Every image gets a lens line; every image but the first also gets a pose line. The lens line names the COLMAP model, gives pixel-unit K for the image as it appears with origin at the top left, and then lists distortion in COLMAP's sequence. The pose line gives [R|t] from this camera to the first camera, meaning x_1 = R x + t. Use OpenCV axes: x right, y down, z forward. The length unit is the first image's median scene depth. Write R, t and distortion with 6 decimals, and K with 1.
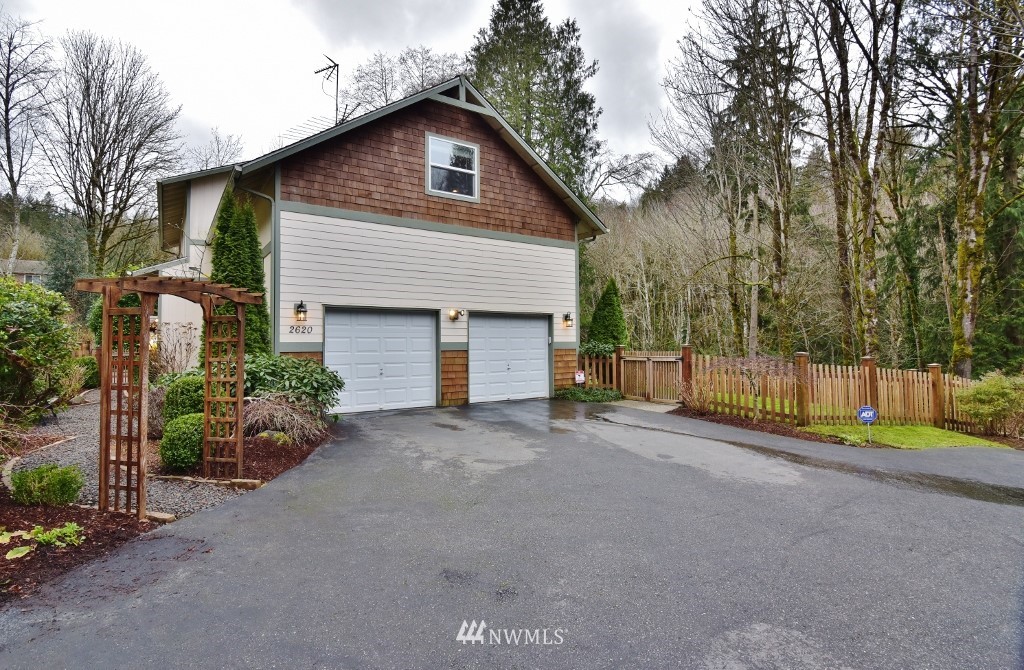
lens RADIAL K [[505.5, 0, 508.0], [0, 505.5, 314.2], [0, 0, 1]] dist [-0.021945, 0.001539]
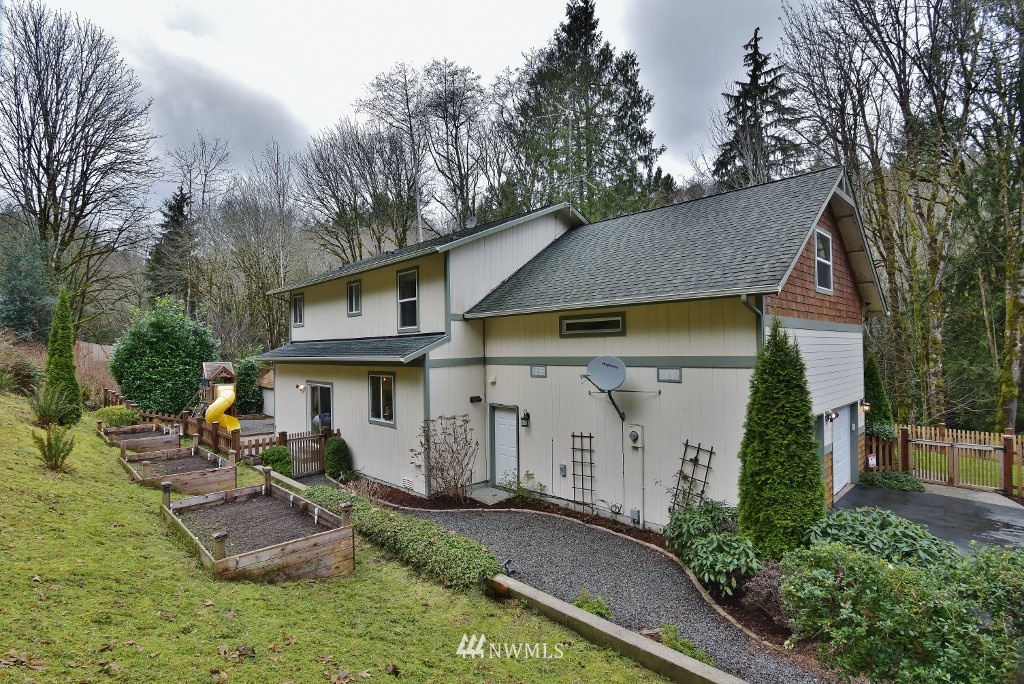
lens RADIAL K [[499.4, 0, 516.2], [0, 499.4, 335.2], [0, 0, 1]] dist [-0.019600, 0.000283]
pose [[0.983257, -0.001776, 0.182217, -0.329861], [-0.003791, 0.999537, 0.030200, -0.069088], [-0.182187, -0.030385, 0.982794, 0.074603]]
